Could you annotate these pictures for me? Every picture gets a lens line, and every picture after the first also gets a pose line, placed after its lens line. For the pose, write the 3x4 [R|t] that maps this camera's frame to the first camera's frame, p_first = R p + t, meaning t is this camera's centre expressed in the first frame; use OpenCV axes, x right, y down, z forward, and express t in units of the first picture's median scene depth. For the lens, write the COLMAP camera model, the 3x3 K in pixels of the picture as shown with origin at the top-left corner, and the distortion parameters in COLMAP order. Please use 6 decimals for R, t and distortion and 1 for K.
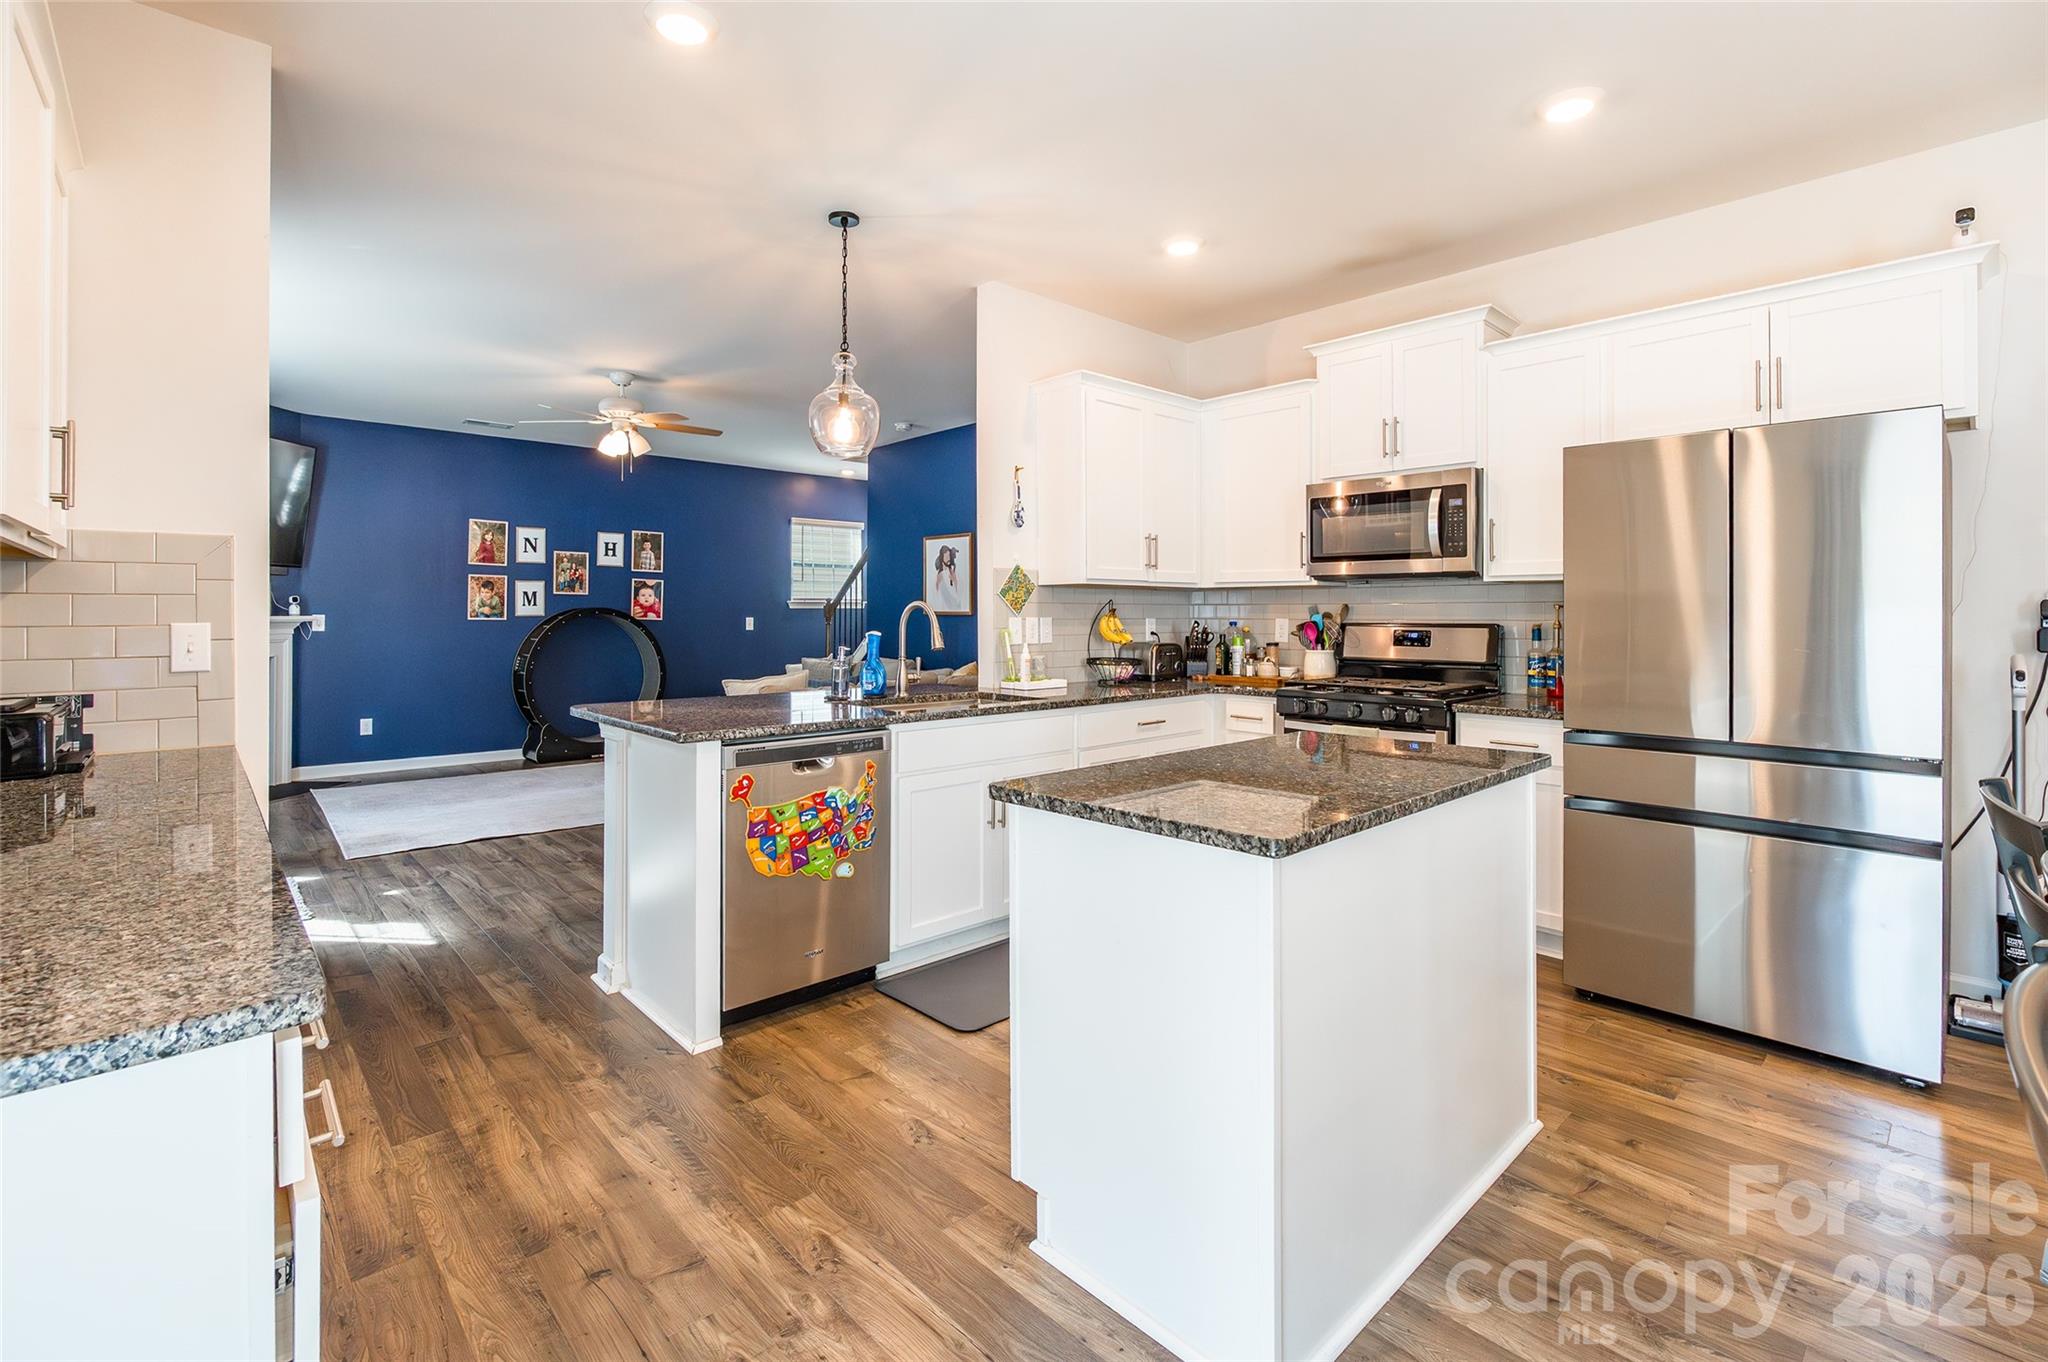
lens RADIAL K [[936.0, 0, 997.4], [0, 936.0, 612.3], [0, 0, 1]] dist [-0.000821, 0.000812]
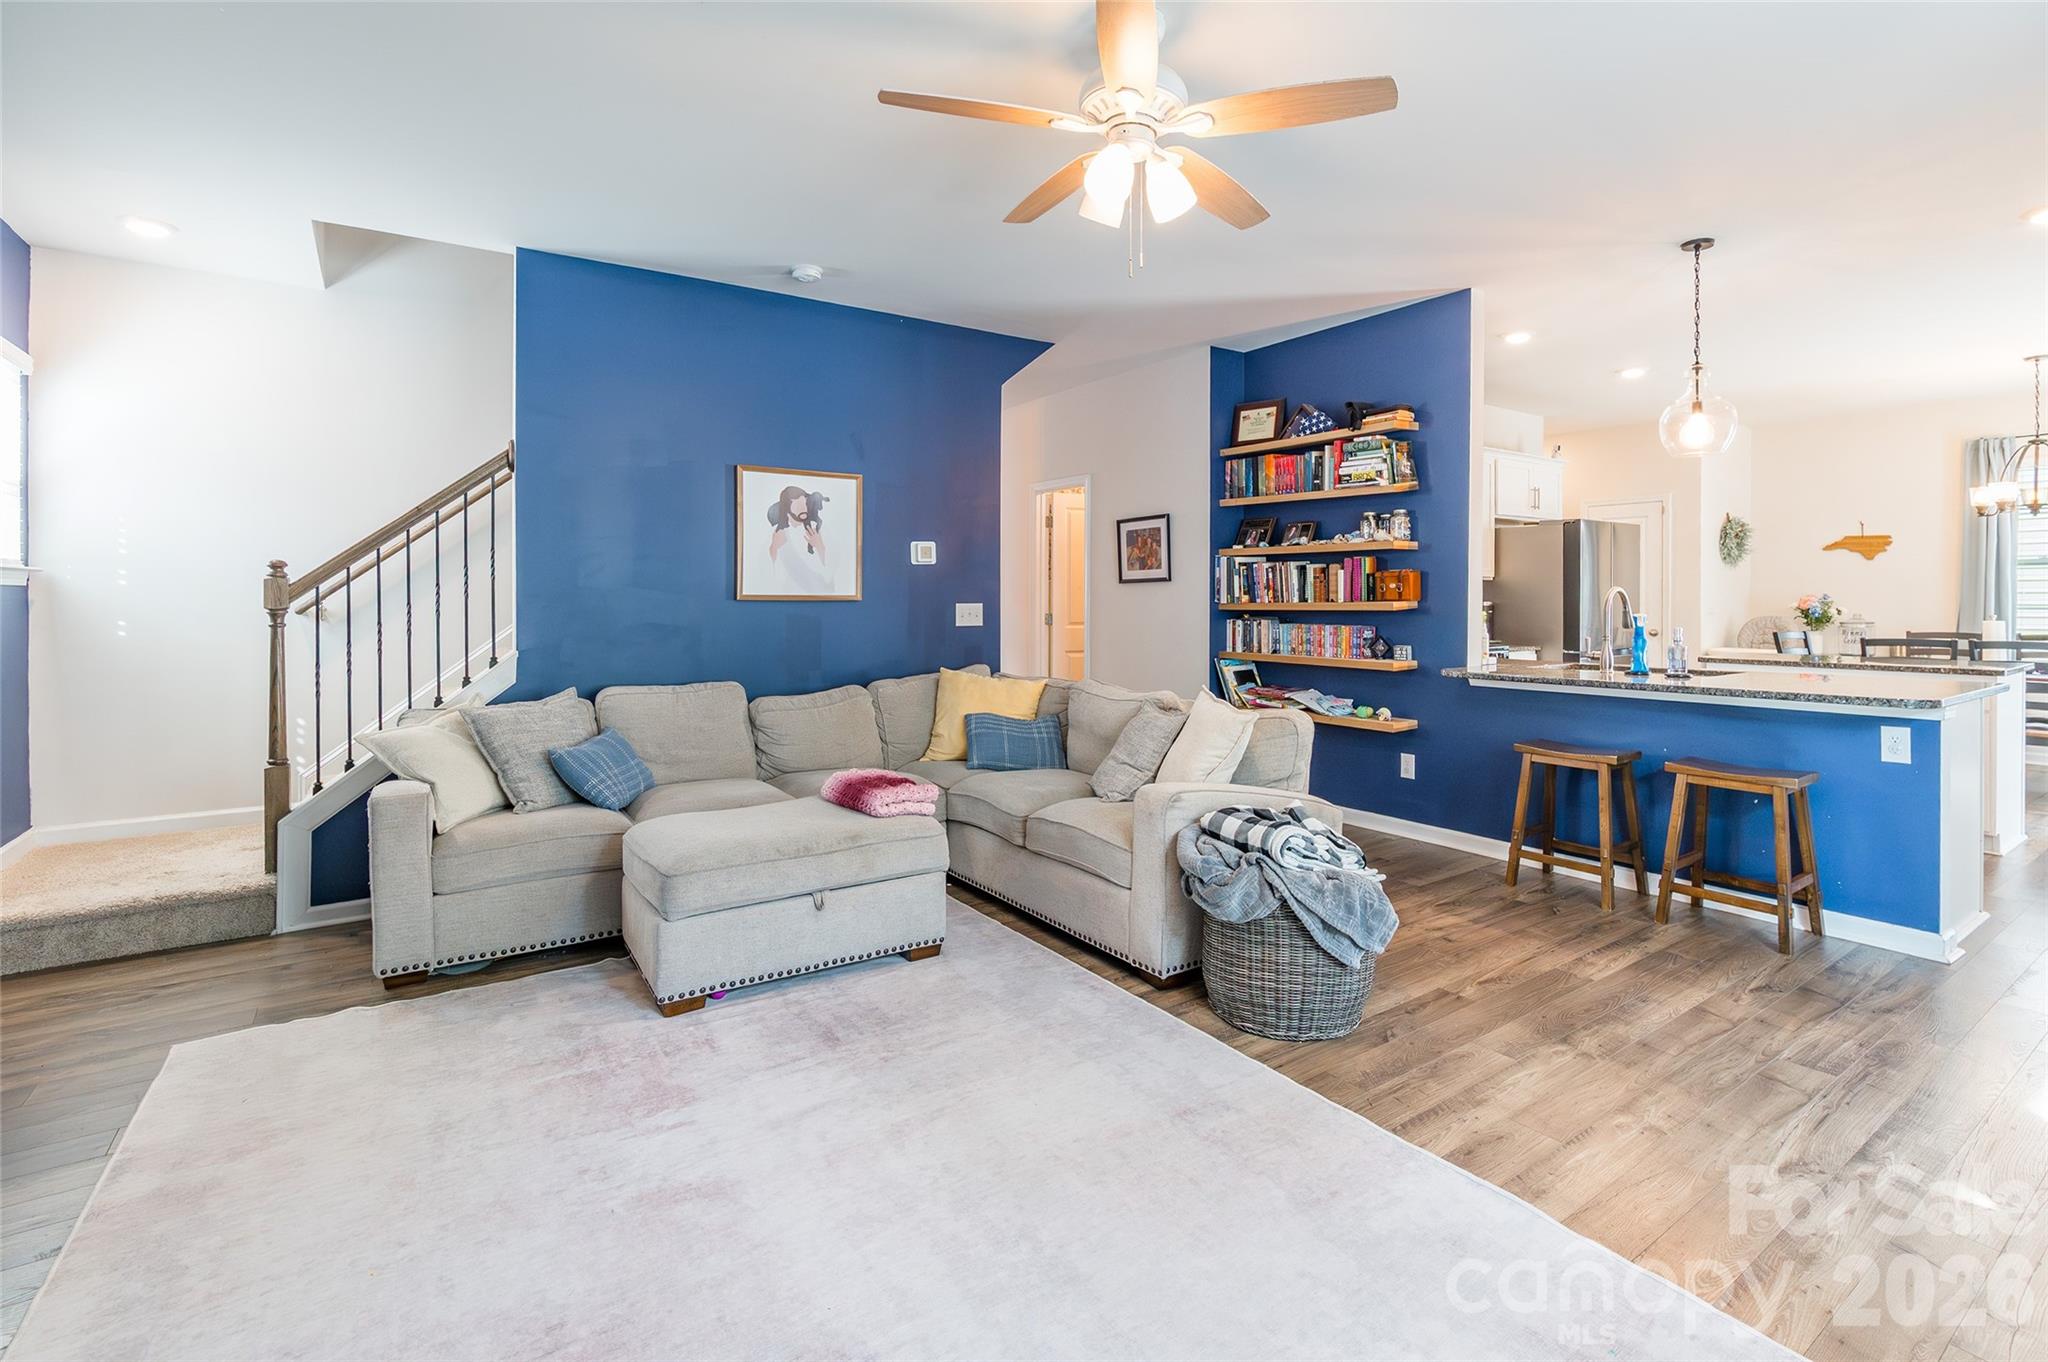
lens RADIAL K [[936.0, 0, 1034.5], [0, 936.0, 602.0], [0, 0, 1]] dist [-0.000821, 0.000812]
pose [[0.128952, -0.003167, 0.991646, -0.576810], [0.001001, 0.999995, 0.003063, 0.001075], [-0.991650, 0.000598, 0.128955, 0.701446]]
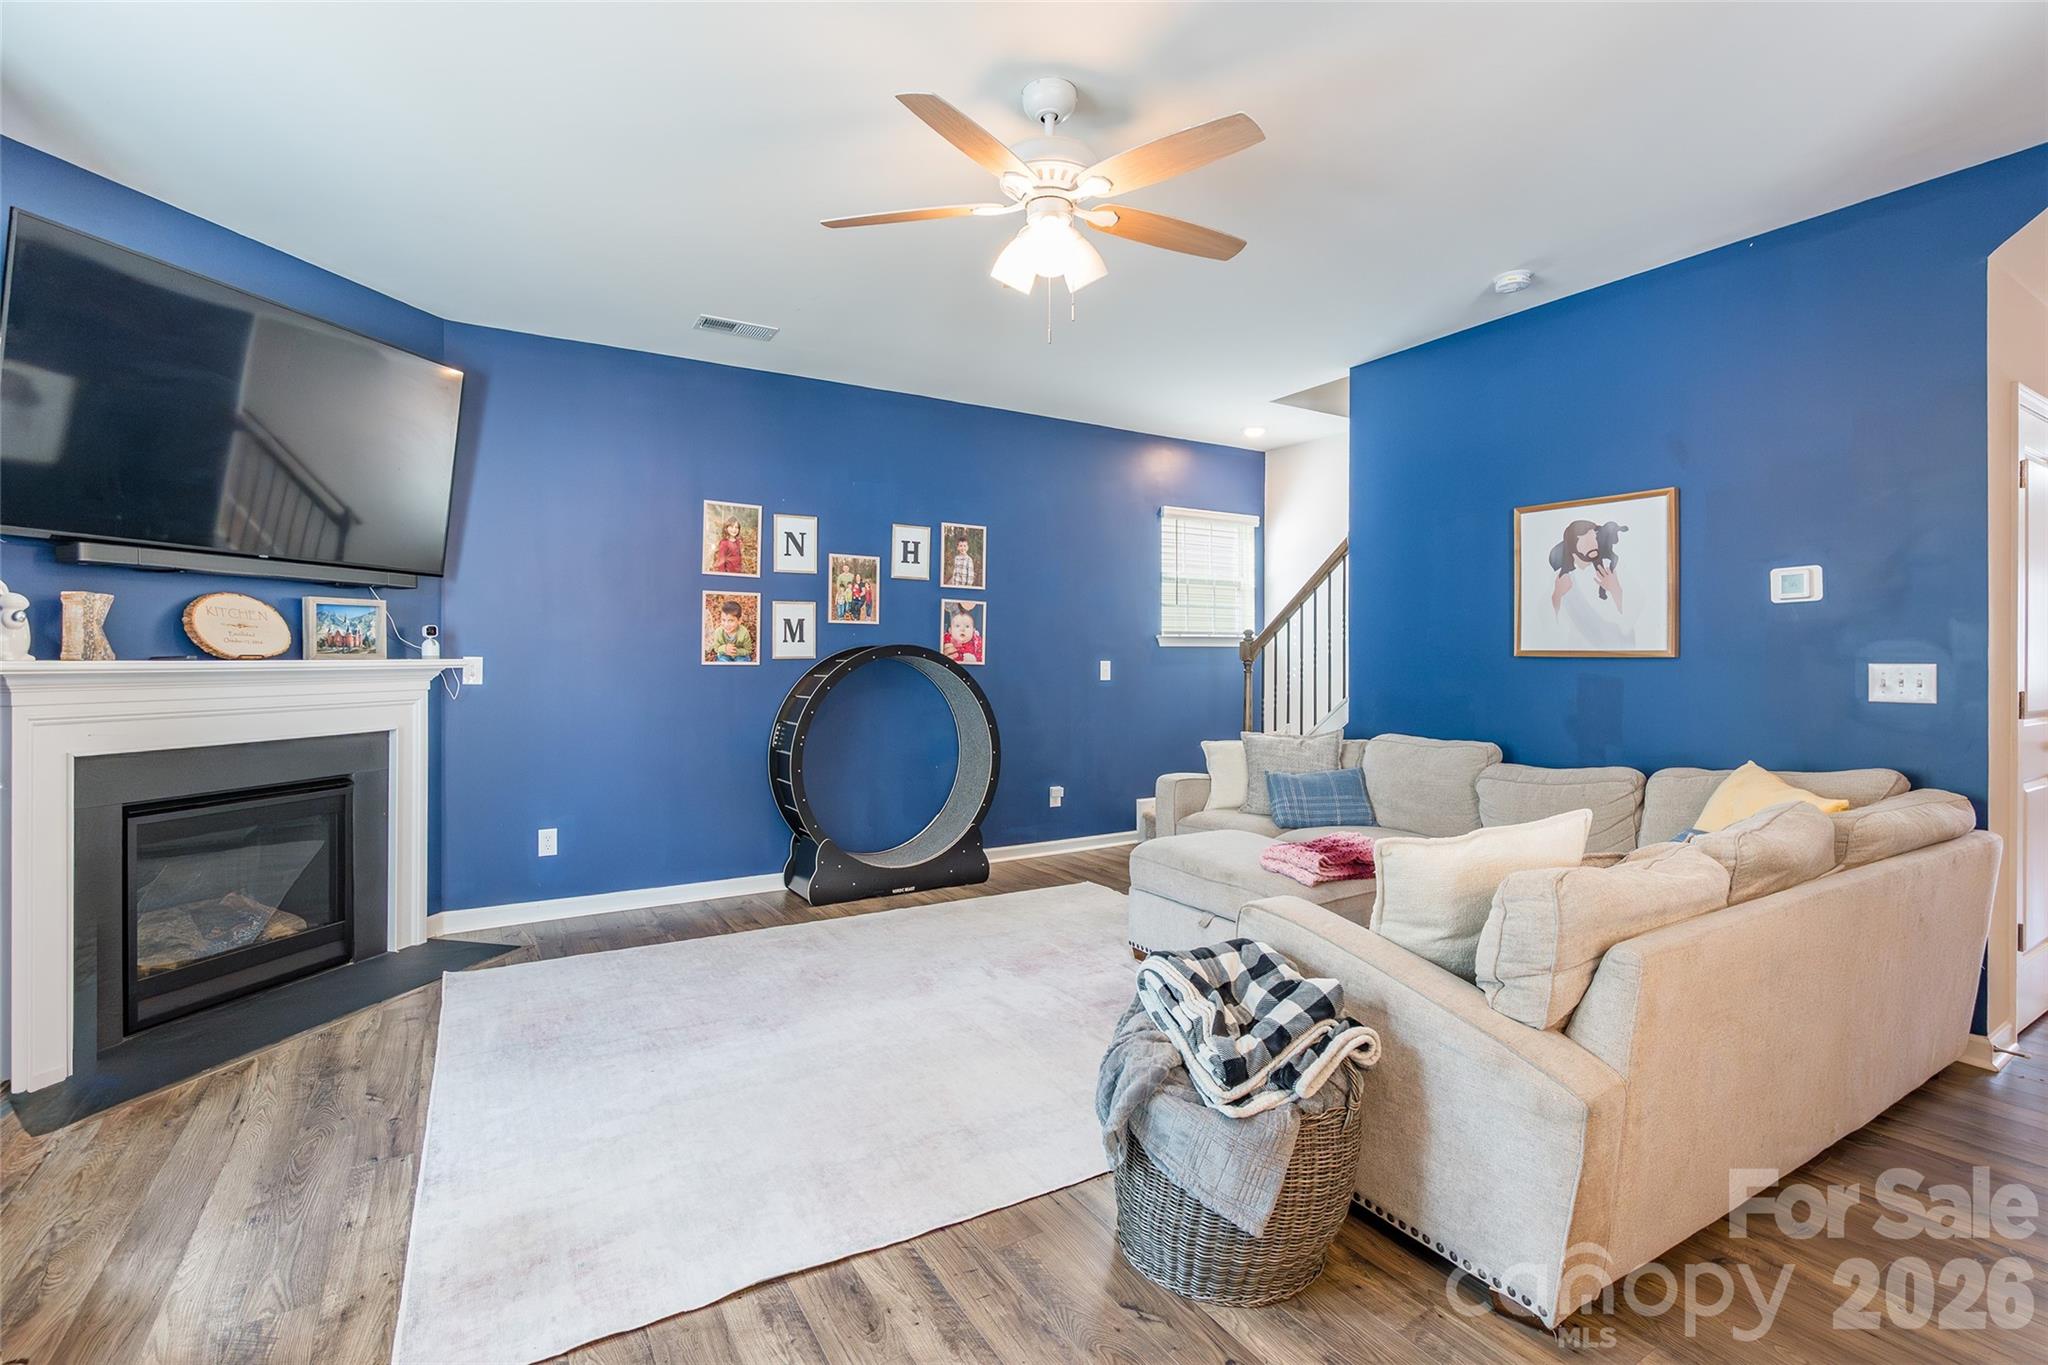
lens RADIAL K [[936.0, 0, 1028.9], [0, 936.0, 652.2], [0, 0, 1]] dist [-0.000821, 0.000812]
pose [[0.985802, 0.000141, -0.167915, -0.241132], [-0.000045, 1.000000, 0.000574, -0.000588], [0.167915, -0.000558, 0.985801, 0.413397]]
